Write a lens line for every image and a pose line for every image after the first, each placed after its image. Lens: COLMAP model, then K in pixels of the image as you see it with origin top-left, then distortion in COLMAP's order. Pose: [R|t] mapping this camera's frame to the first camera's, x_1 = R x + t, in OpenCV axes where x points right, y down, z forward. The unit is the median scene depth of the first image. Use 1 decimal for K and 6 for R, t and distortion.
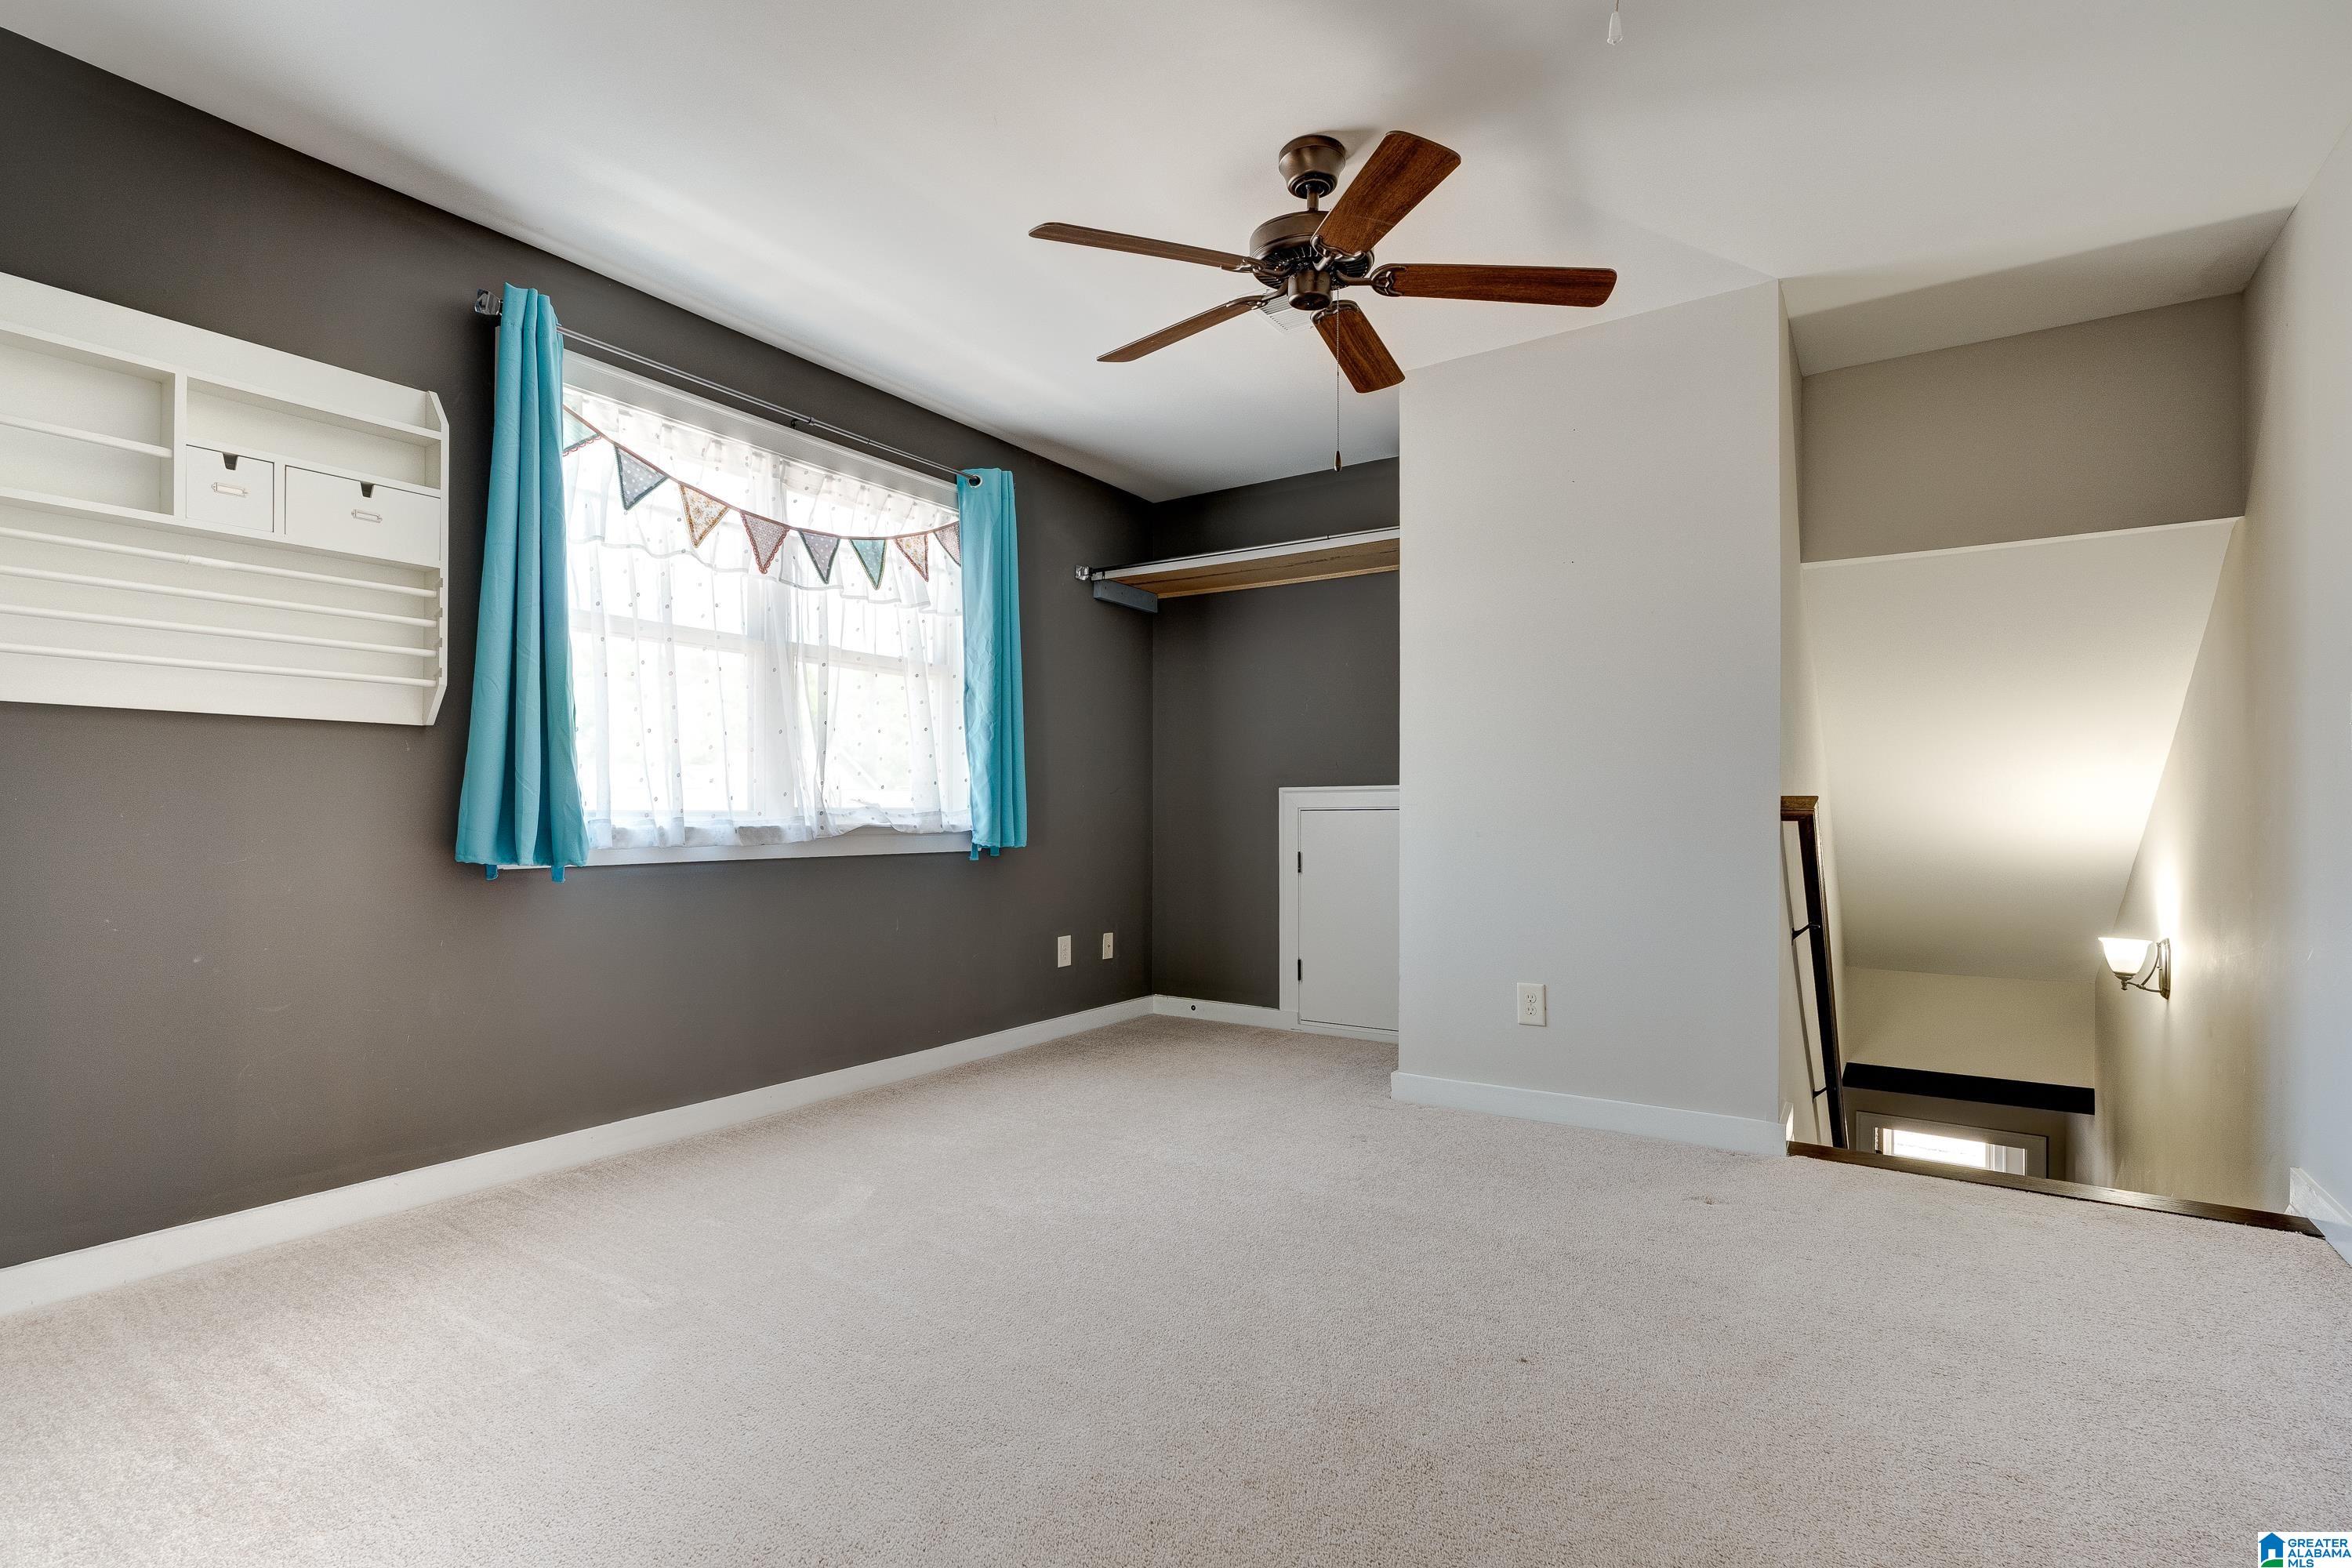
lens RADIAL K [[1076.1, 0, 1192.8], [0, 1076.1, 806.6], [0, 0, 1]] dist [-0.011158, 0.000545]
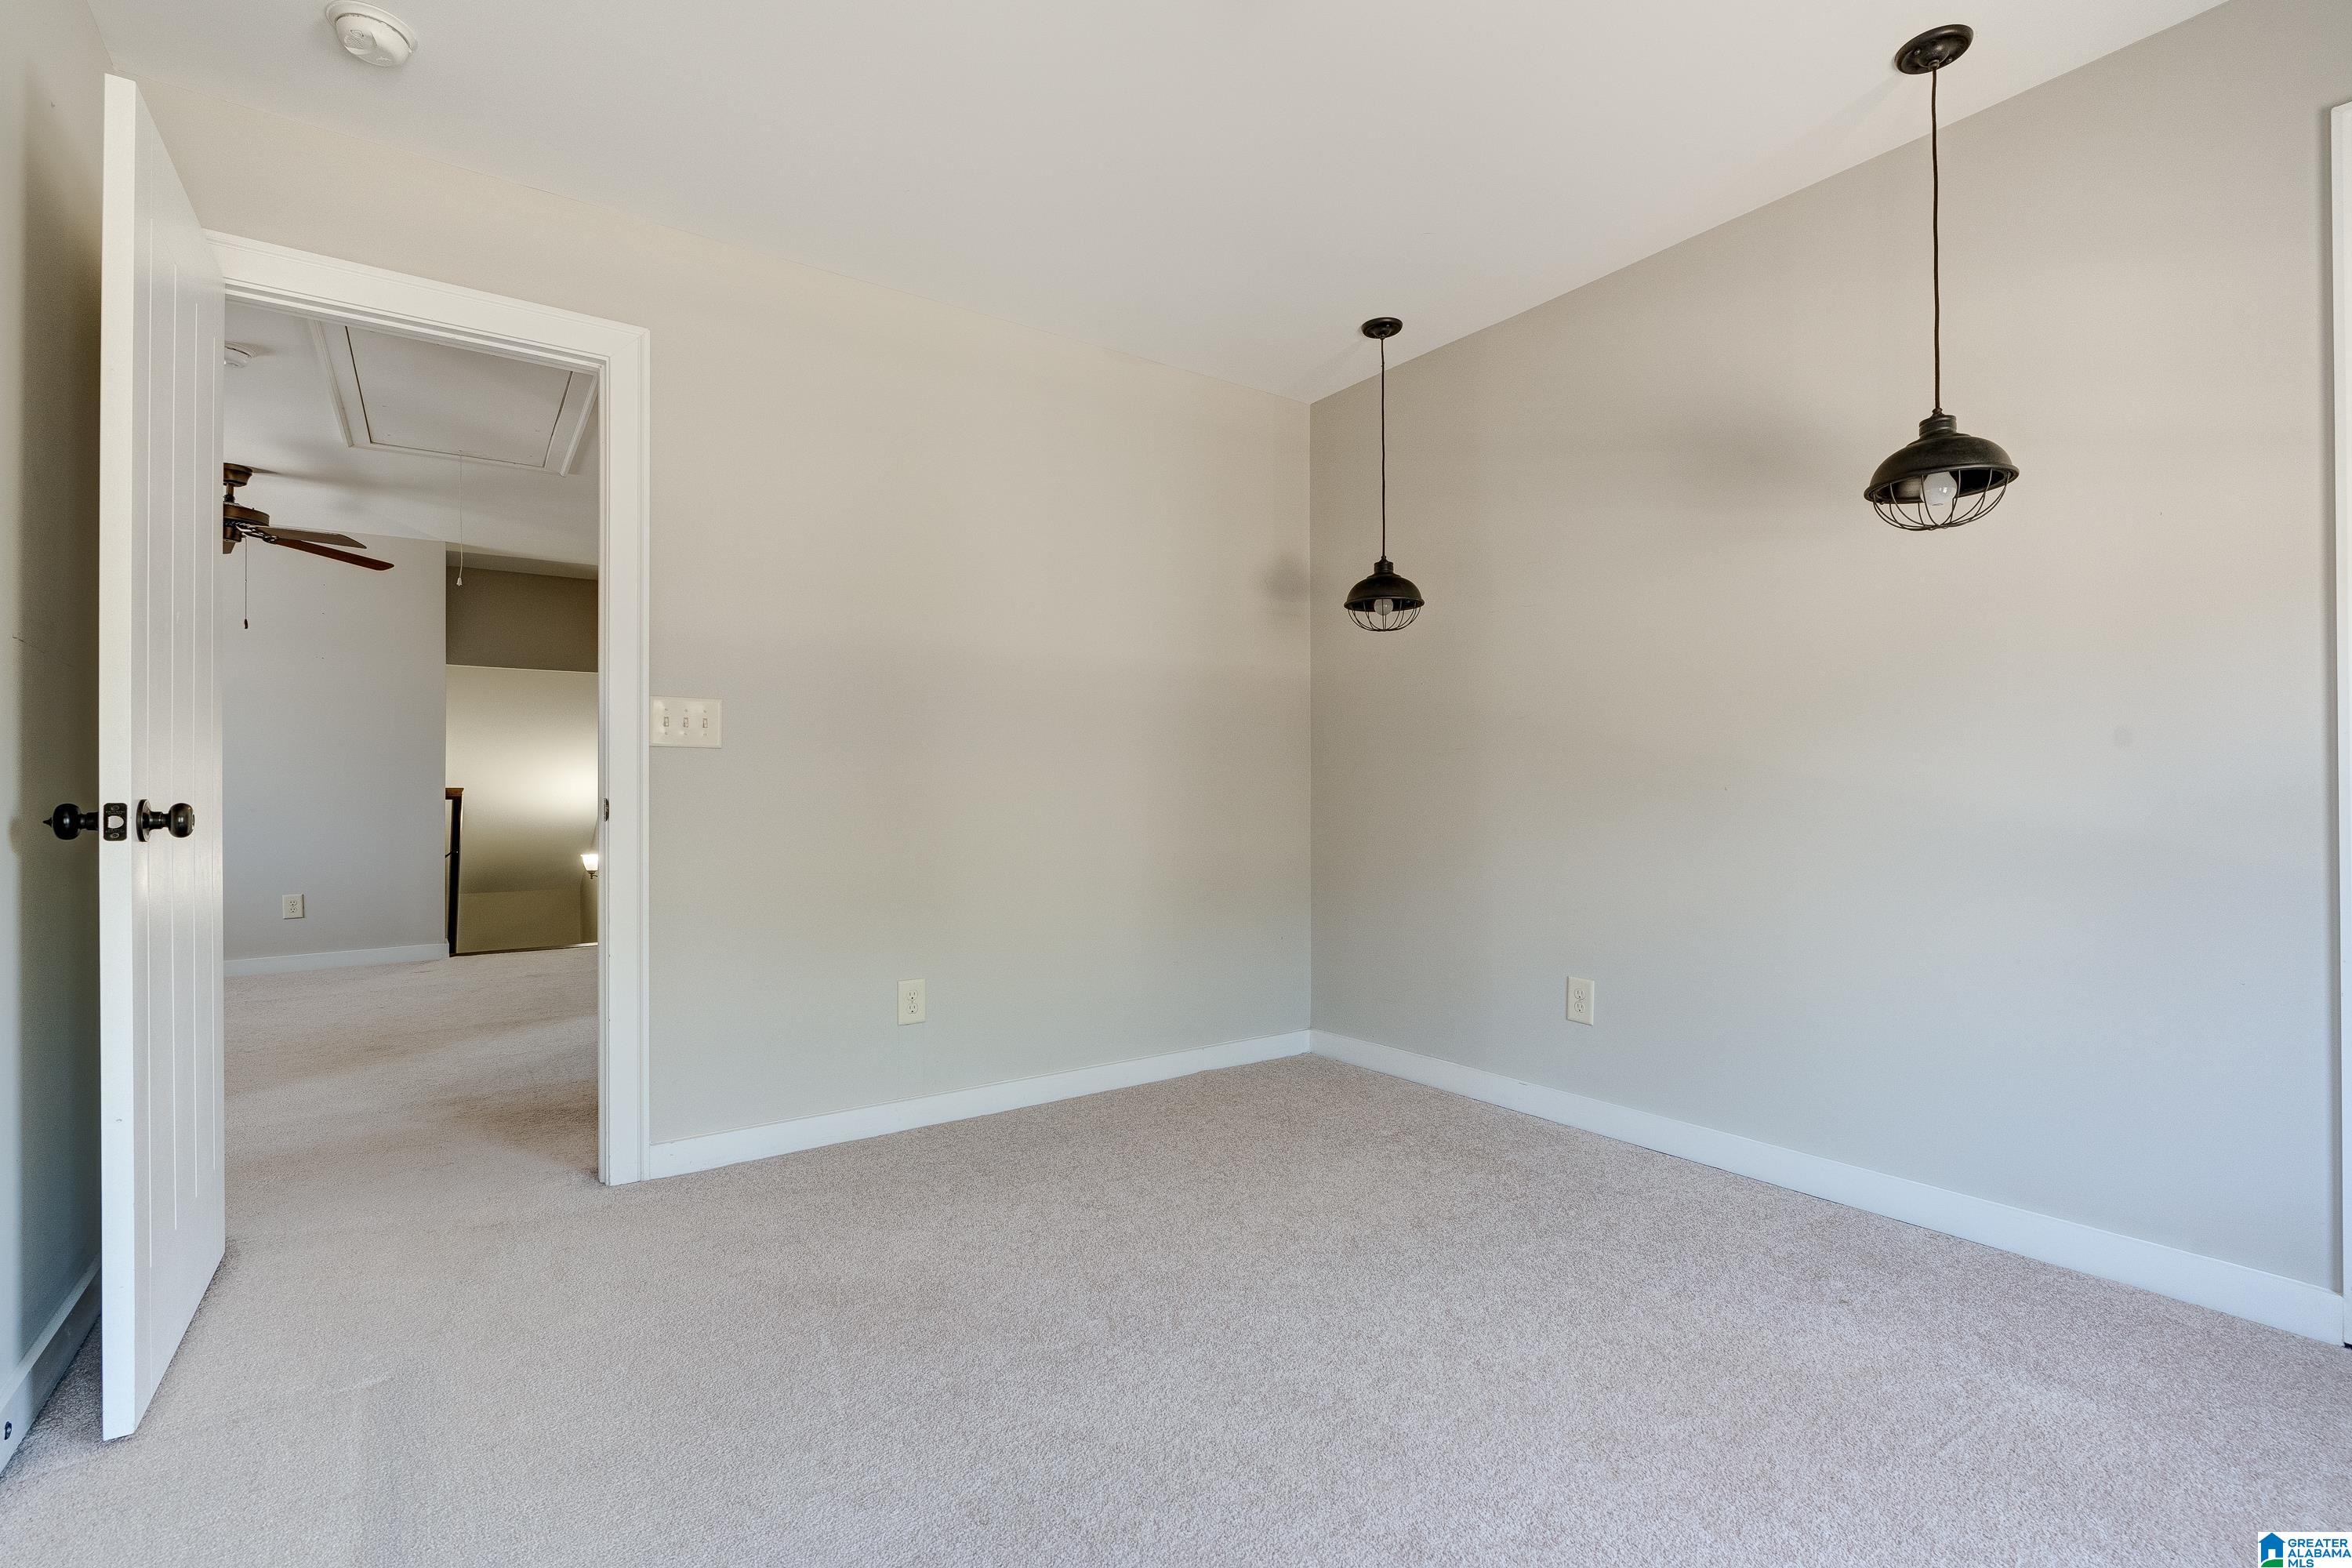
lens RADIAL K [[1076.1, 0, 1171.6], [0, 1076.1, 779.7], [0, 0, 1]] dist [-0.011158, 0.000545]
pose [[0.367859, -0.008324, 0.929844, -0.791424], [0.009833, 0.999939, 0.005061, -0.019764], [-0.929830, 0.007282, 0.367918, -1.000237]]
